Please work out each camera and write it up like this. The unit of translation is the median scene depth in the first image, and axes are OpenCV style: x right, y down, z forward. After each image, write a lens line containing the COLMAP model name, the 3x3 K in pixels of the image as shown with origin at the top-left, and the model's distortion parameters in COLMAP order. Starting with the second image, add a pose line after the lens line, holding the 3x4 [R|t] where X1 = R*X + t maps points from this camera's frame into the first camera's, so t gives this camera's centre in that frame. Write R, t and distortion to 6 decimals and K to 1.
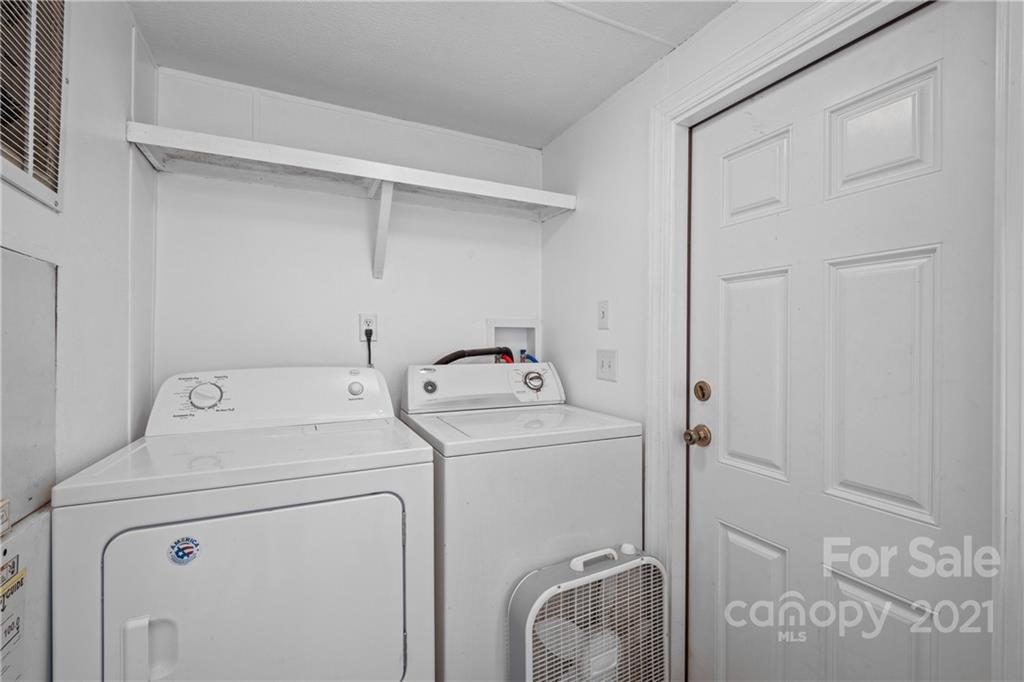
lens RADIAL K [[445.7, 0, 510.5], [0, 445.7, 338.3], [0, 0, 1]] dist [-0.002763, -0.002822]
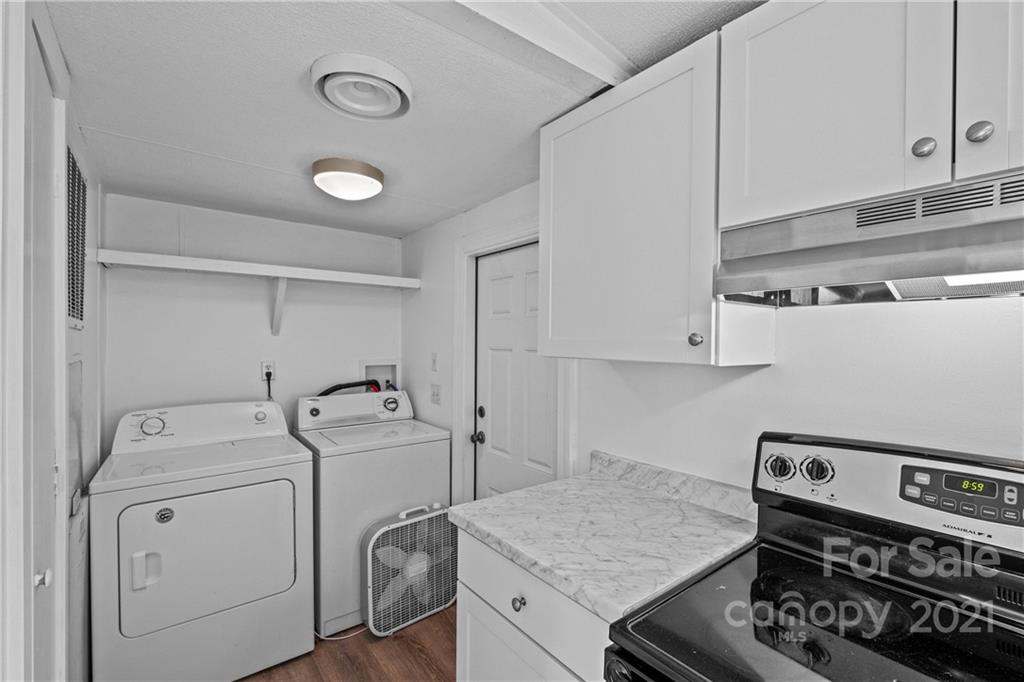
lens RADIAL K [[445.7, 0, 516.3], [0, 445.7, 341.2], [0, 0, 1]] dist [-0.002763, -0.002822]
pose [[0.976448, 0.000289, 0.215751, 0.186942], [-0.001478, 0.999985, 0.005350, -0.163485], [-0.215746, -0.005543, 0.976434, -0.711053]]
